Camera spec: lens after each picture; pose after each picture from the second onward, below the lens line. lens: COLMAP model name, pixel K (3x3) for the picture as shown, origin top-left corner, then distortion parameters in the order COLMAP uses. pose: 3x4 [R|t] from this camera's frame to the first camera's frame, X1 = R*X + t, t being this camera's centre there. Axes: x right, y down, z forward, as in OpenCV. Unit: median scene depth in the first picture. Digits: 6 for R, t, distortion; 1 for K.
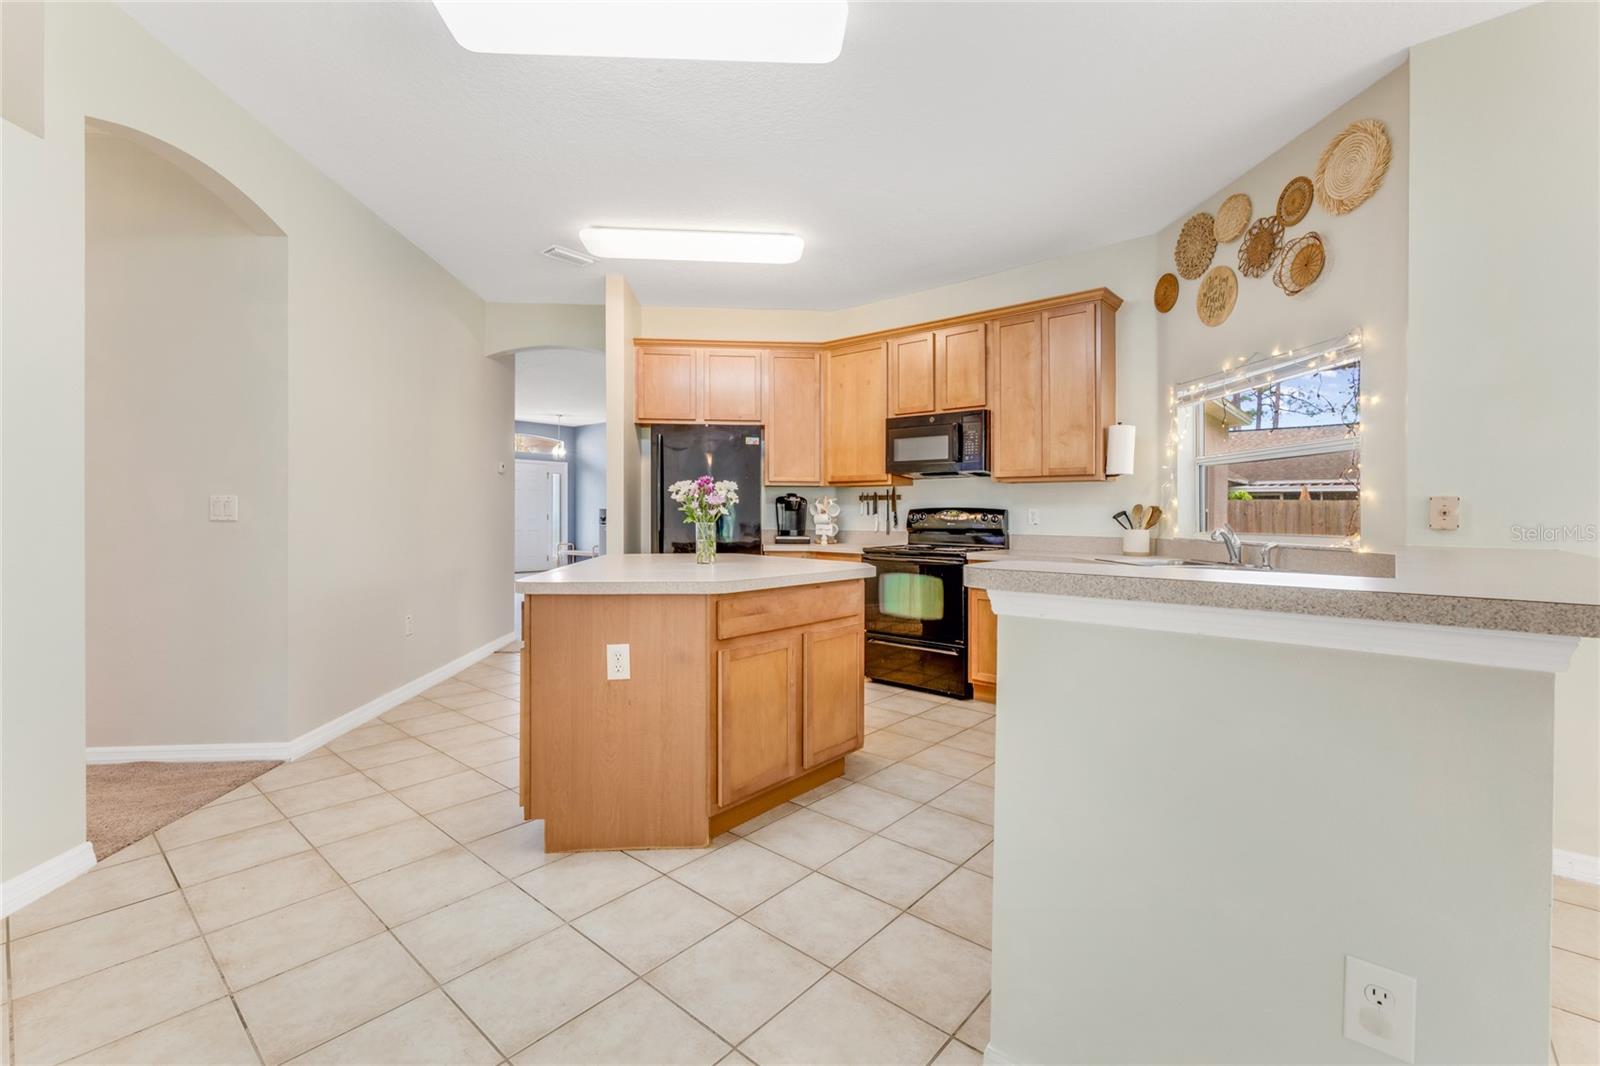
lens RADIAL K [[683.7, 0, 801.4], [0, 683.7, 507.3], [0, 0, 1]] dist [-0.003489, -0.000309]
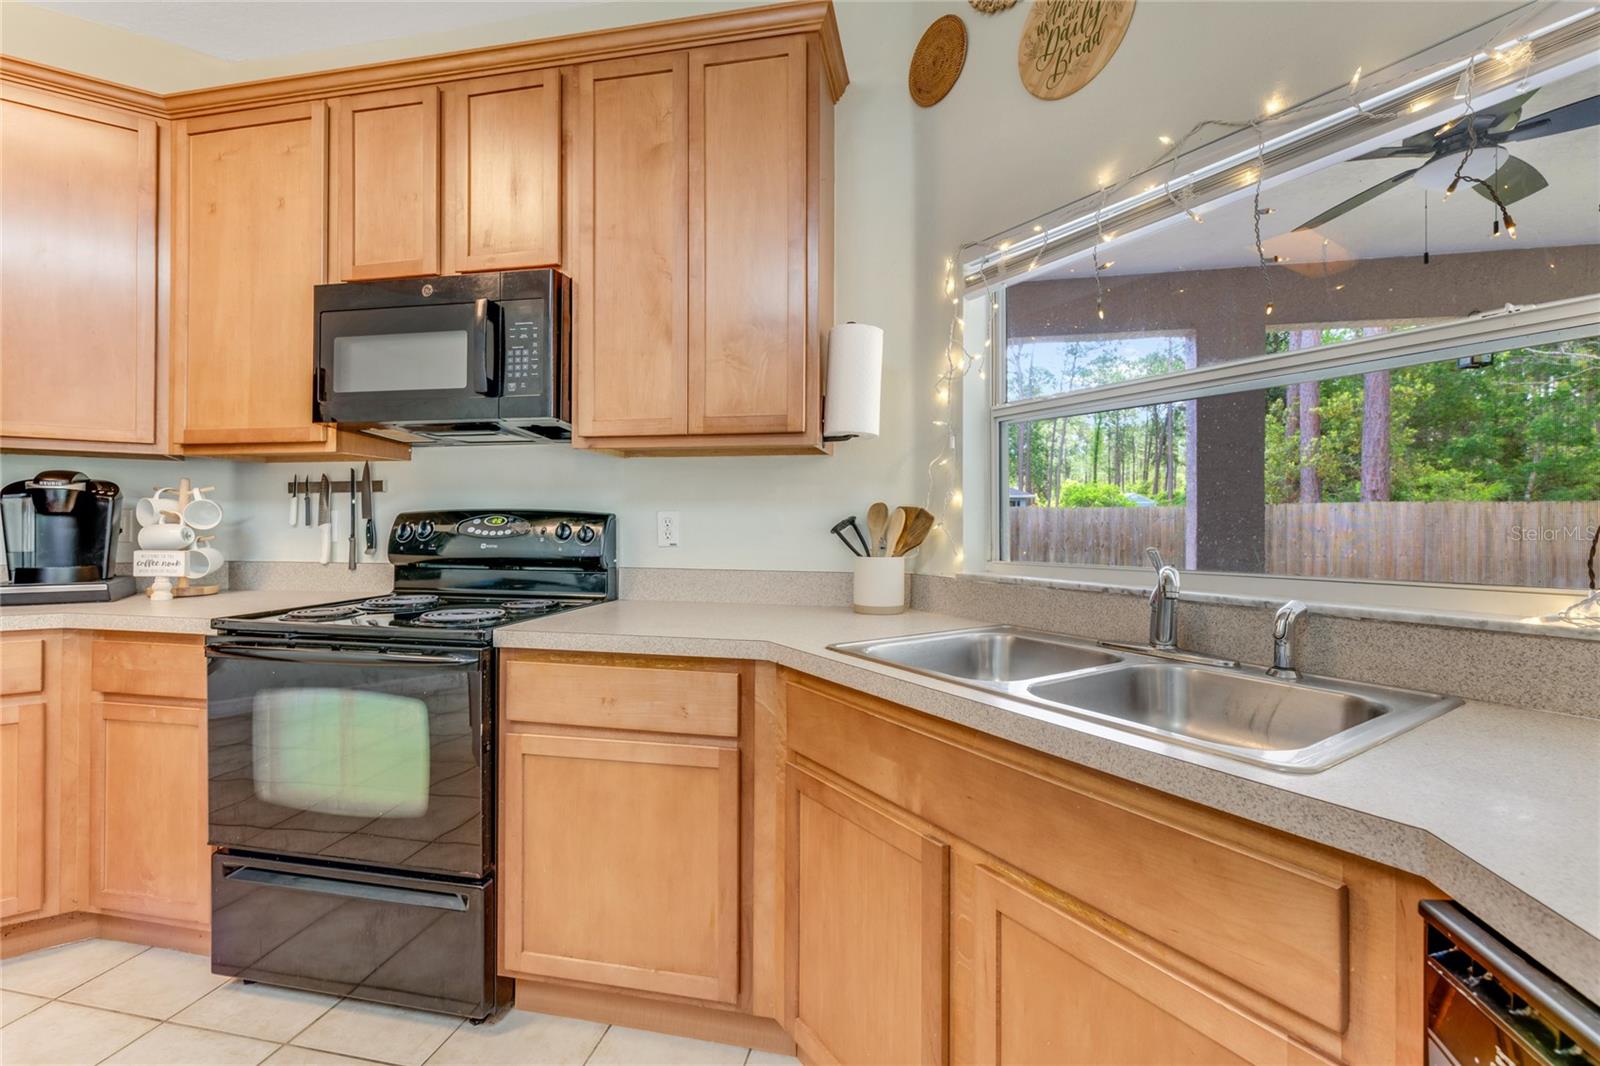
lens RADIAL K [[683.7, 0, 793.4], [0, 683.7, 526.1], [0, 0, 1]] dist [-0.003489, -0.000309]
pose [[0.874497, -0.004012, 0.485015, 0.192000], [-0.003441, 0.999889, 0.014475, 0.004708], [-0.485019, -0.014328, 0.874386, 0.564336]]
